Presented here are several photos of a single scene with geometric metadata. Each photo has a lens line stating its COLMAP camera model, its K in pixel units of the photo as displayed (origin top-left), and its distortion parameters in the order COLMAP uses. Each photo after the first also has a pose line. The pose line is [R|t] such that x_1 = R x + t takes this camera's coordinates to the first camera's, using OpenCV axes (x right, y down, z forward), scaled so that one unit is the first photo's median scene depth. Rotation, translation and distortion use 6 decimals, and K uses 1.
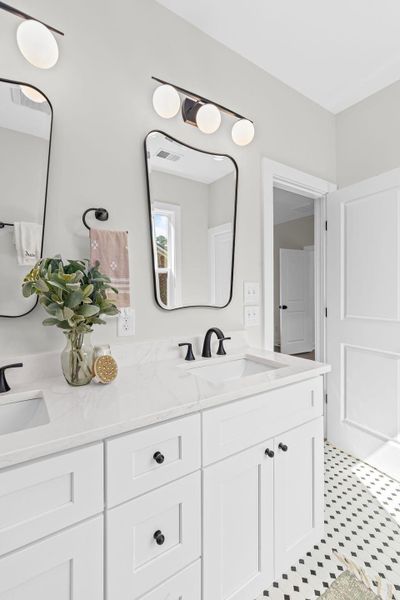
lens RADIAL K [[274.3, 0, 203.4], [0, 274.3, 289.0], [0, 0, 1]] dist [0.017500, 0.000339]
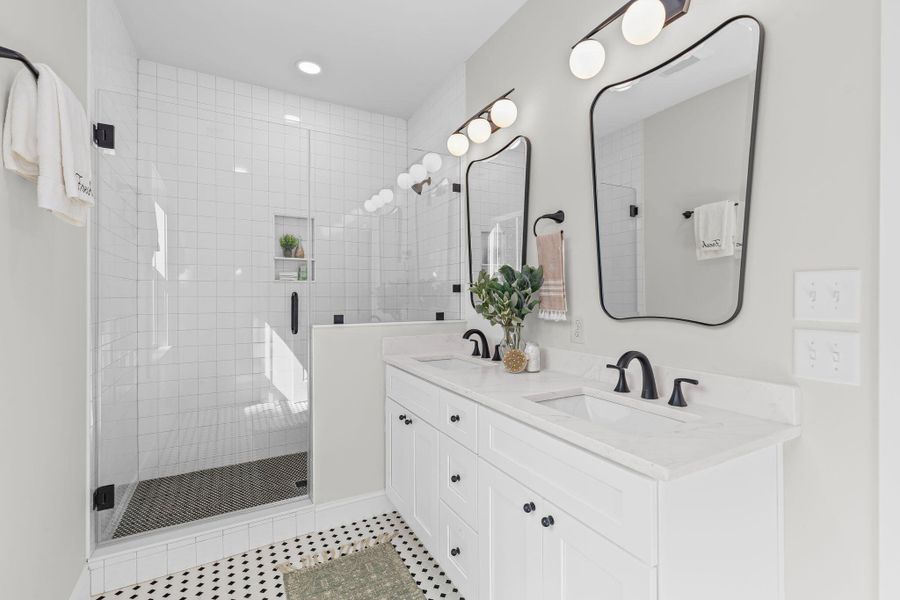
lens RADIAL K [[411.5, 0, 450.9], [0, 411.5, 296.8], [0, 0, 1]] dist [0.017500, 0.000339]
pose [[-0.106767, 0.013326, -0.994195, 1.022364], [0.012861, 0.999845, 0.012021, -0.001595], [0.994201, -0.011503, -0.106922, 0.672644]]
